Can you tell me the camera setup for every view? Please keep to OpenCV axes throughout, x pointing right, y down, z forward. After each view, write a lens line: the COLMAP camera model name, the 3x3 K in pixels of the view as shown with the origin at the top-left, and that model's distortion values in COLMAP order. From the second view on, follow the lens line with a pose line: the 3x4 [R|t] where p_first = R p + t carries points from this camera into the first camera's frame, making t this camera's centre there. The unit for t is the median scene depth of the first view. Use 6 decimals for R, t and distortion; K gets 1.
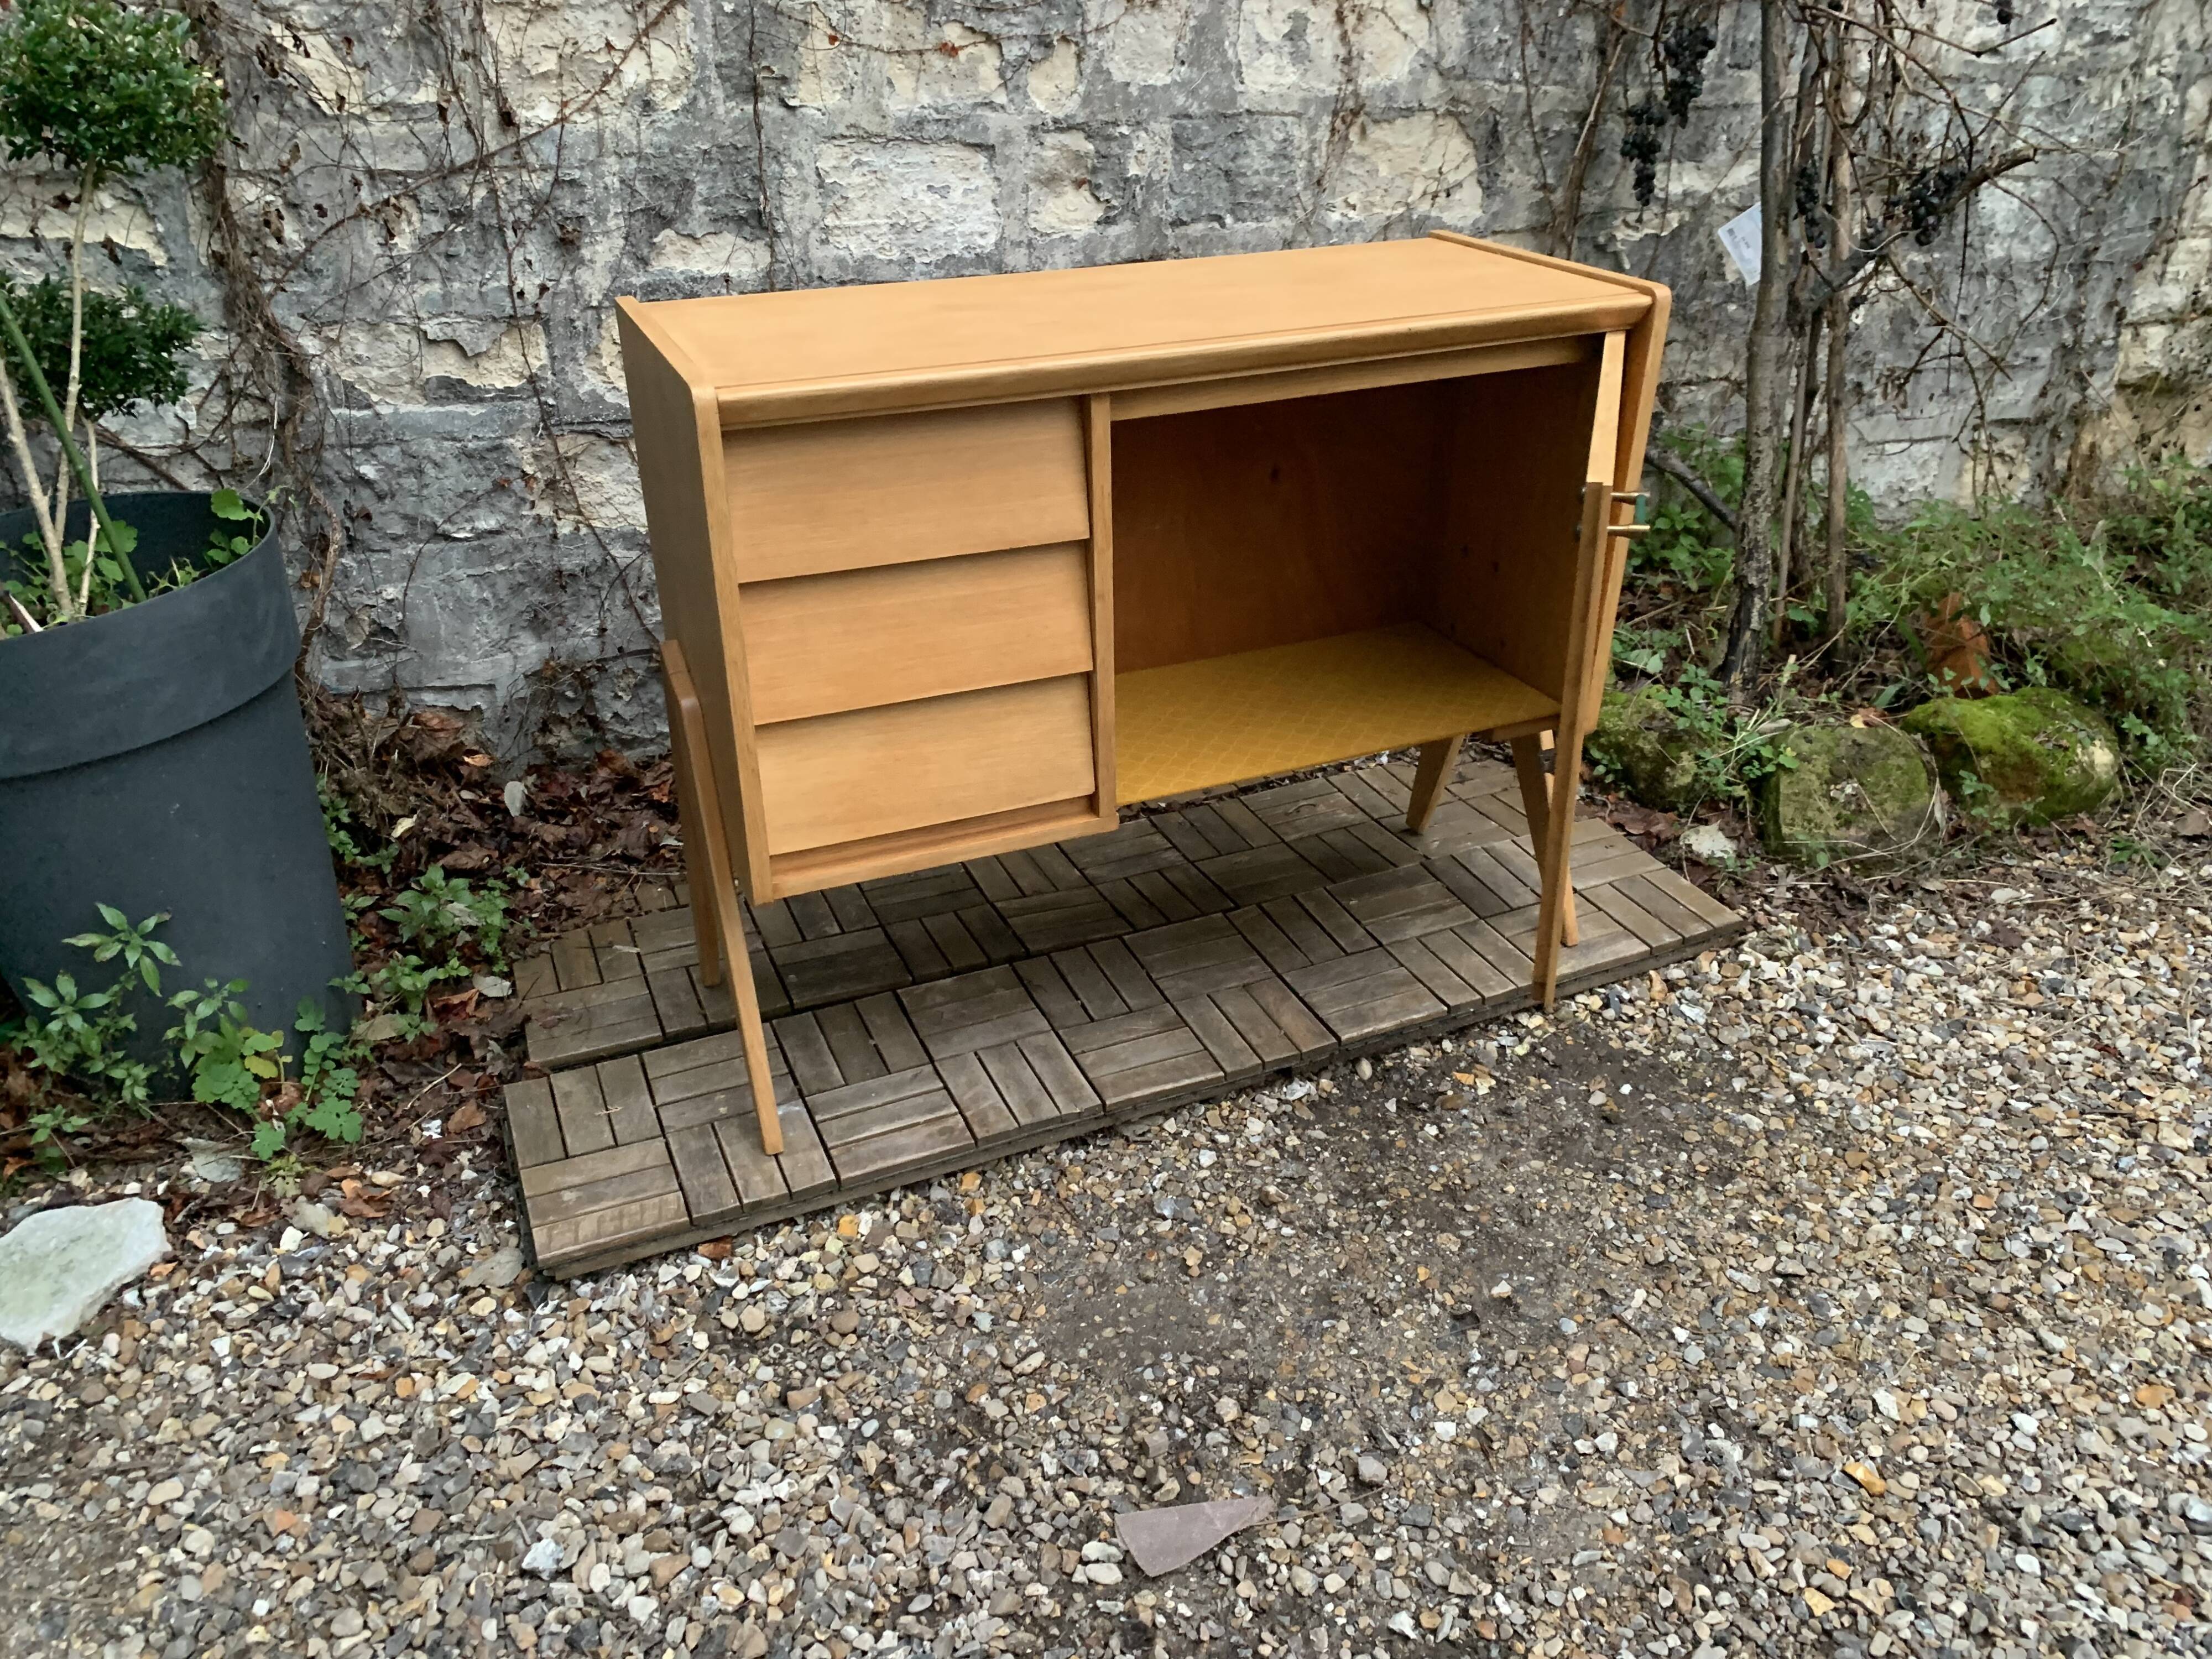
lens RADIAL K [[1687.3, 0, 1124.8], [0, 1687.3, 809.2], [0, 0, 1]] dist [0.012760, -0.014827]
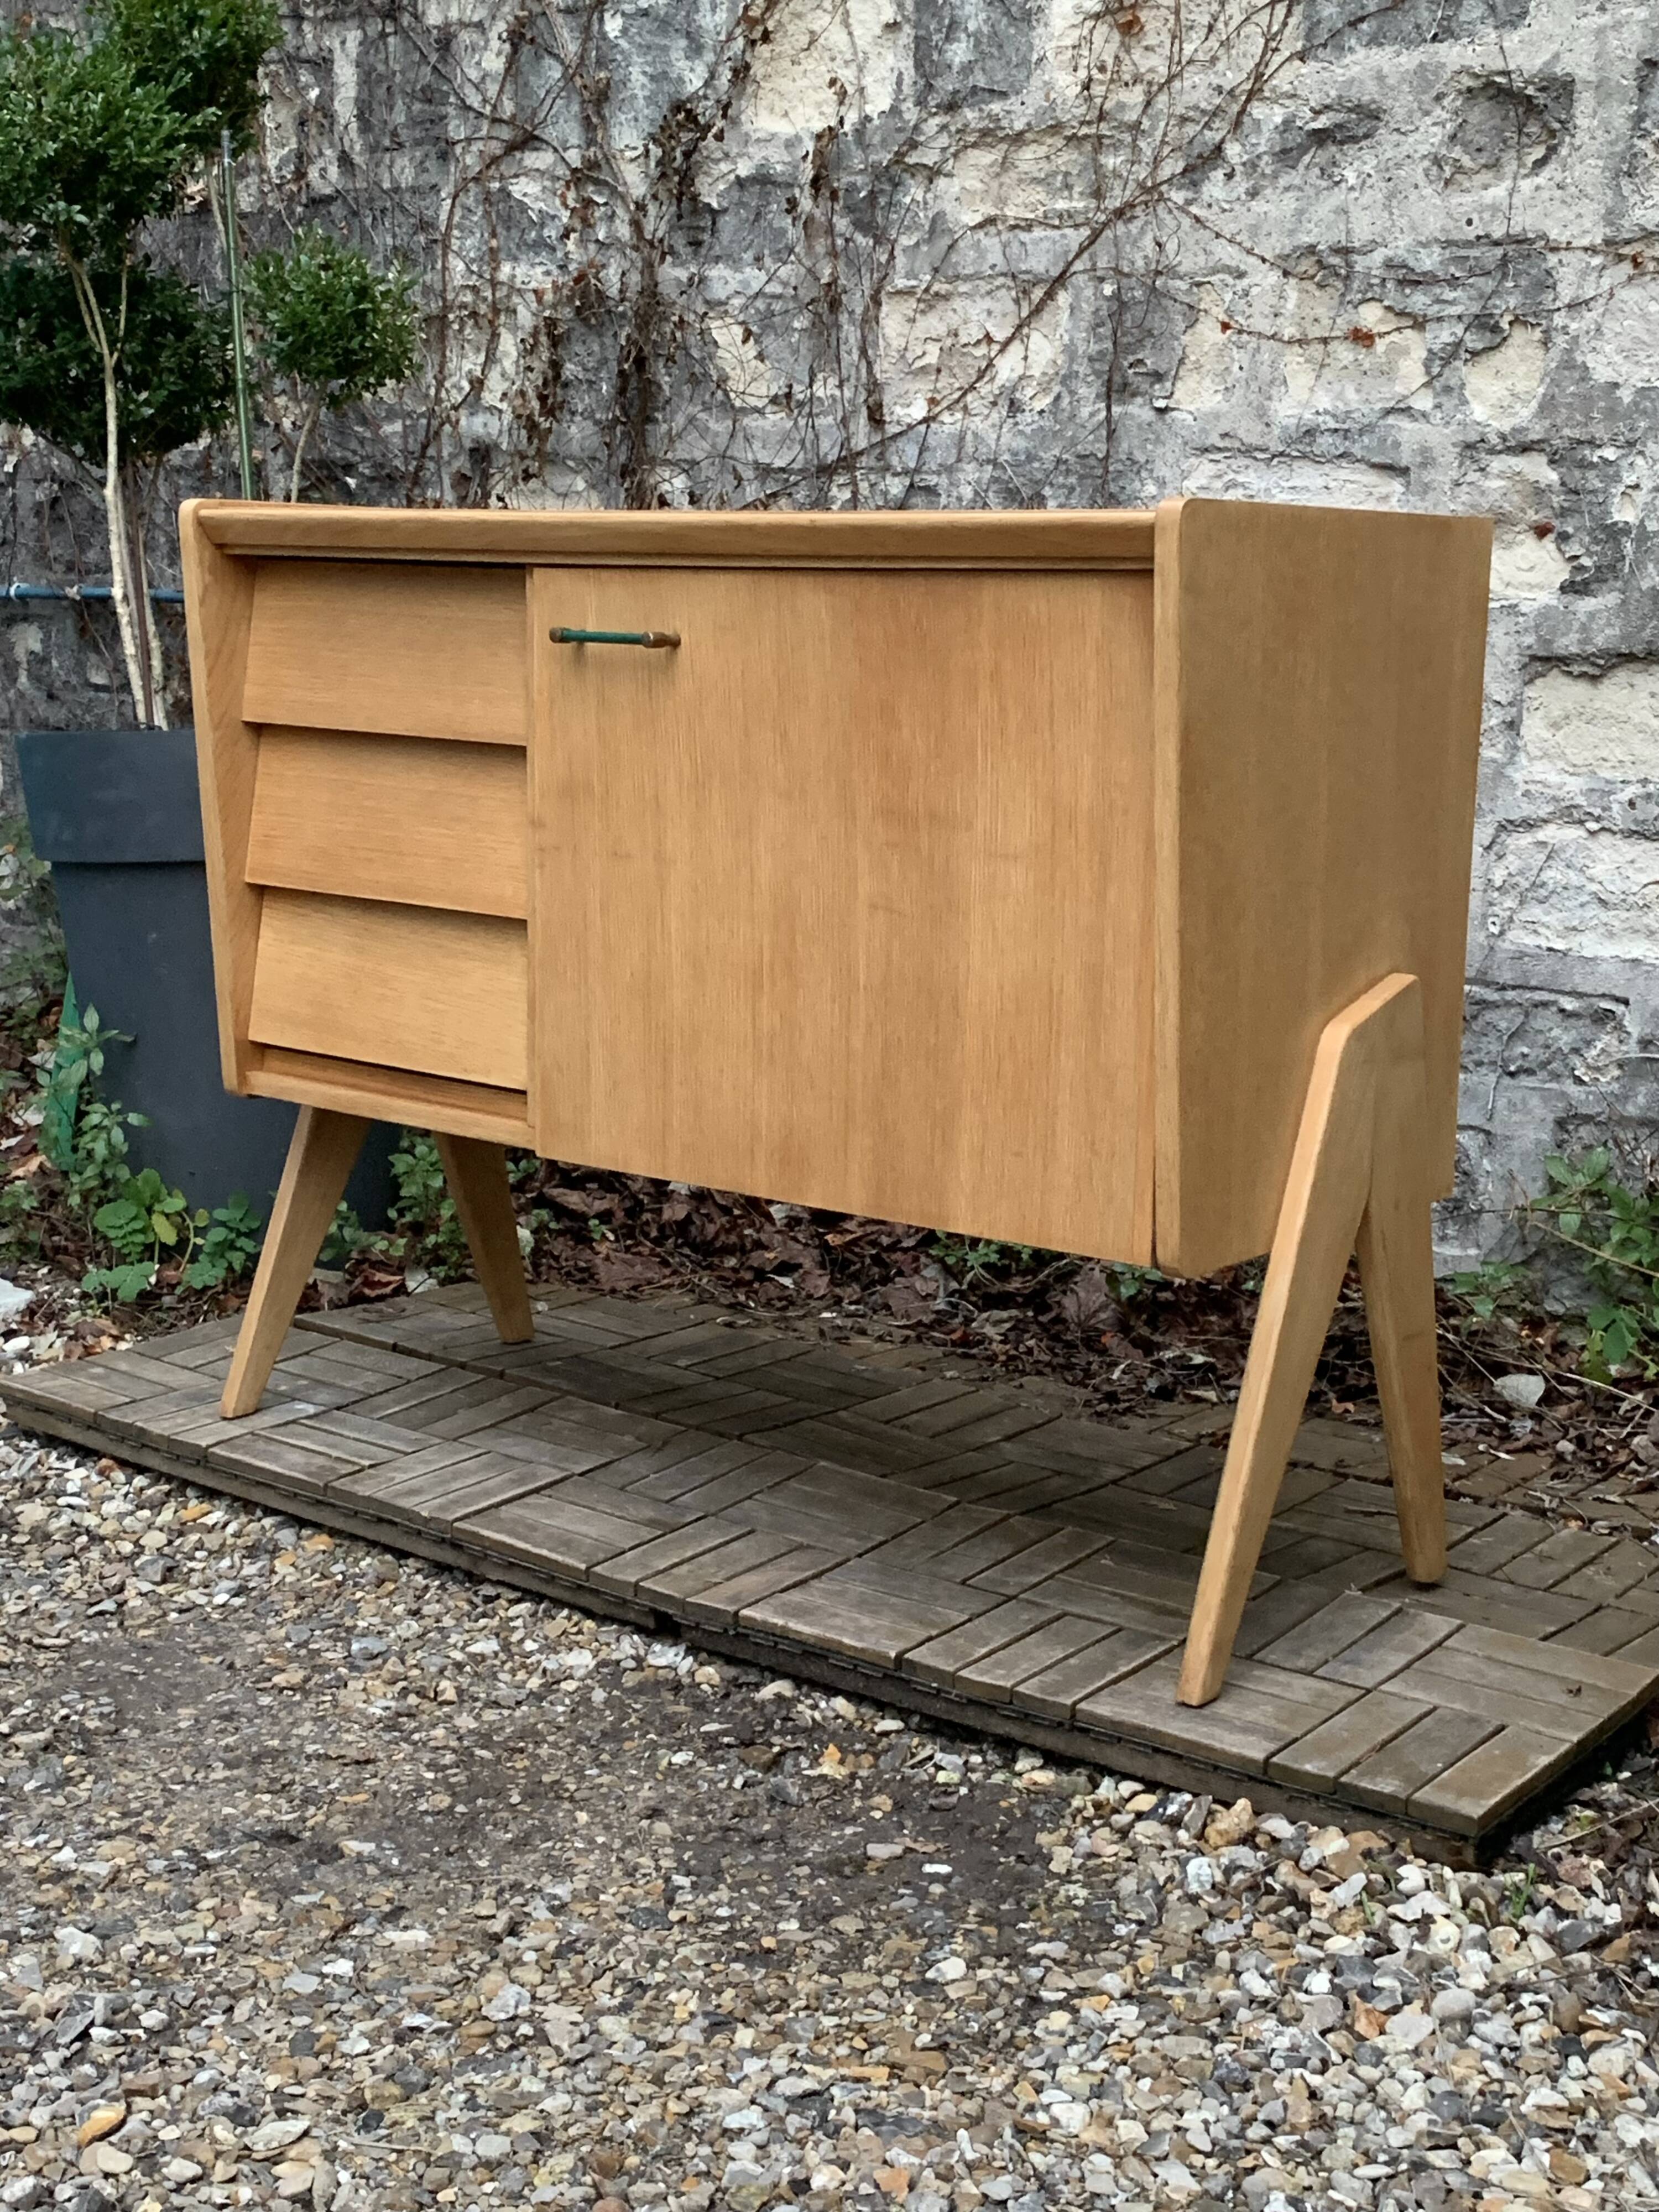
lens RADIAL K [[2883.0, 0, 822.7], [0, 2883.0, 1062.1], [0, 0, 1]] dist [0.052161, 0.000000]
pose [[0.465685, 0.162565, -0.869891, 0.974293], [-0.426744, 0.902392, -0.059813, -0.000573], [0.775260, 0.399075, 0.489604, 0.367745]]
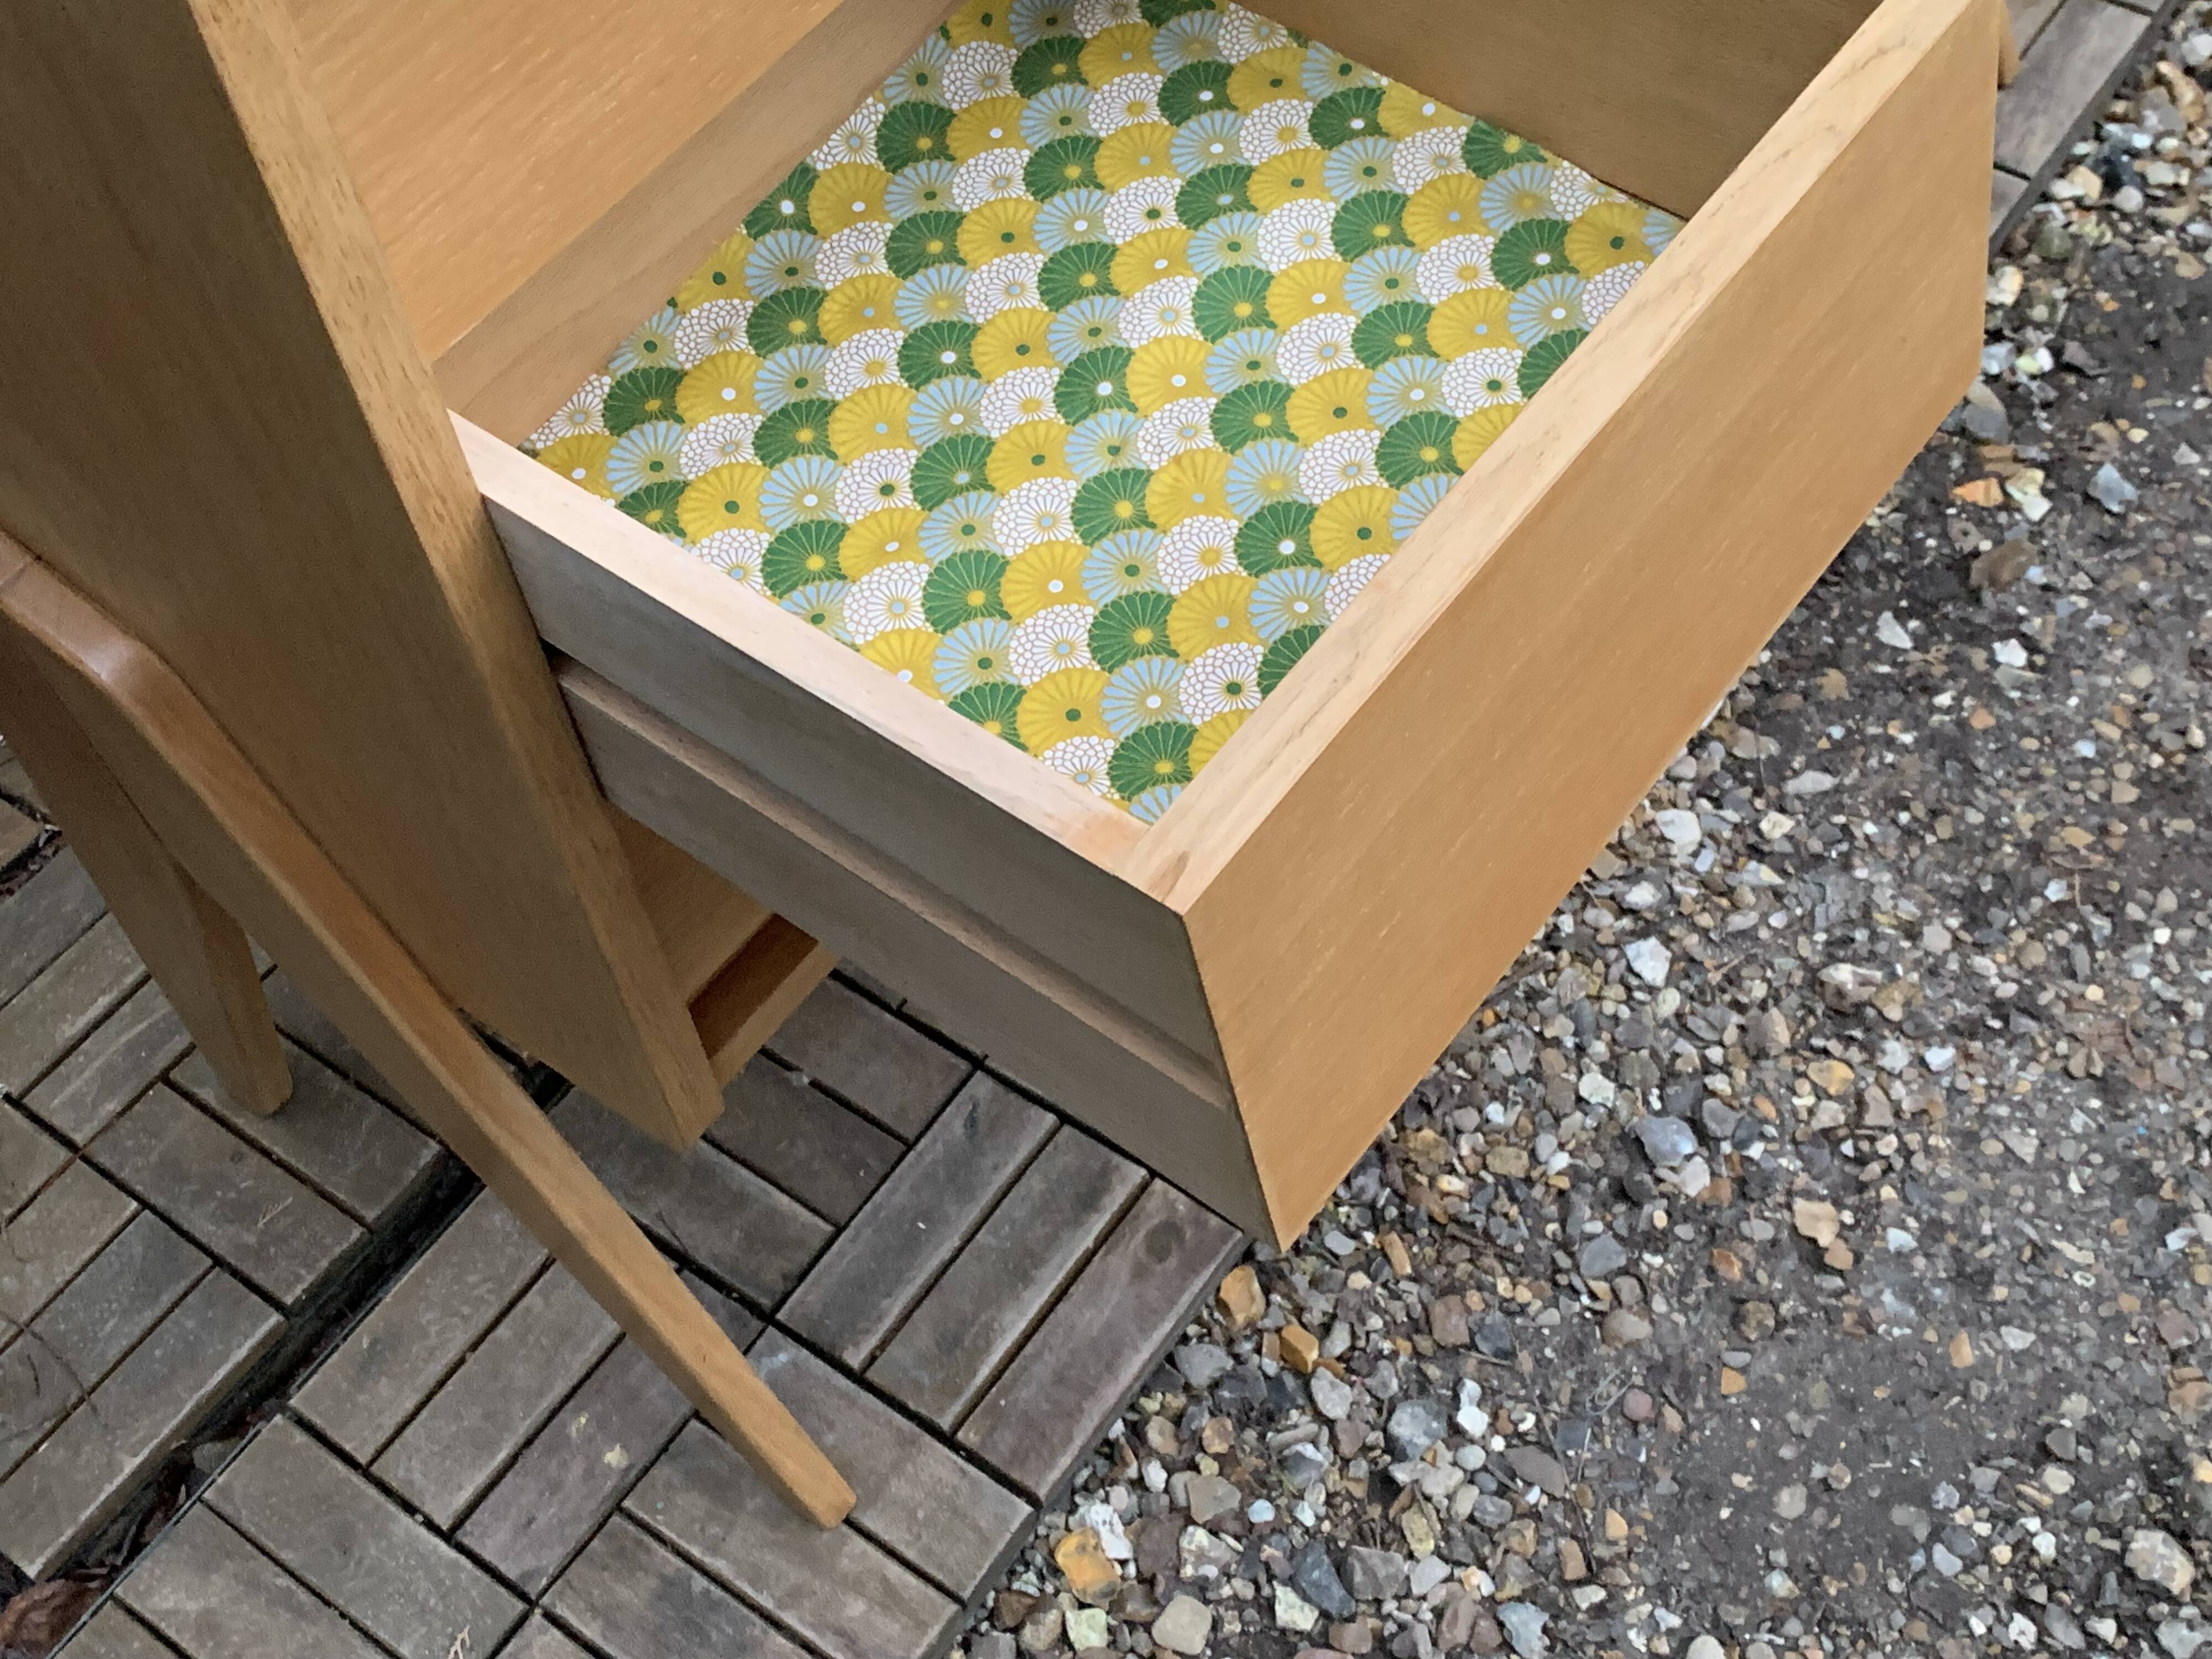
lens RADIAL K [[2777.1, 0, 1119.3], [0, 2777.1, 820.5], [0, 0, 1]] dist [0.057861, 0.000000]
pose [[0.864617, -0.456230, 0.210455, -0.176973], [0.322624, 0.825248, 0.463551, -0.172300], [-0.385163, -0.332897, 0.860714, 0.389593]]
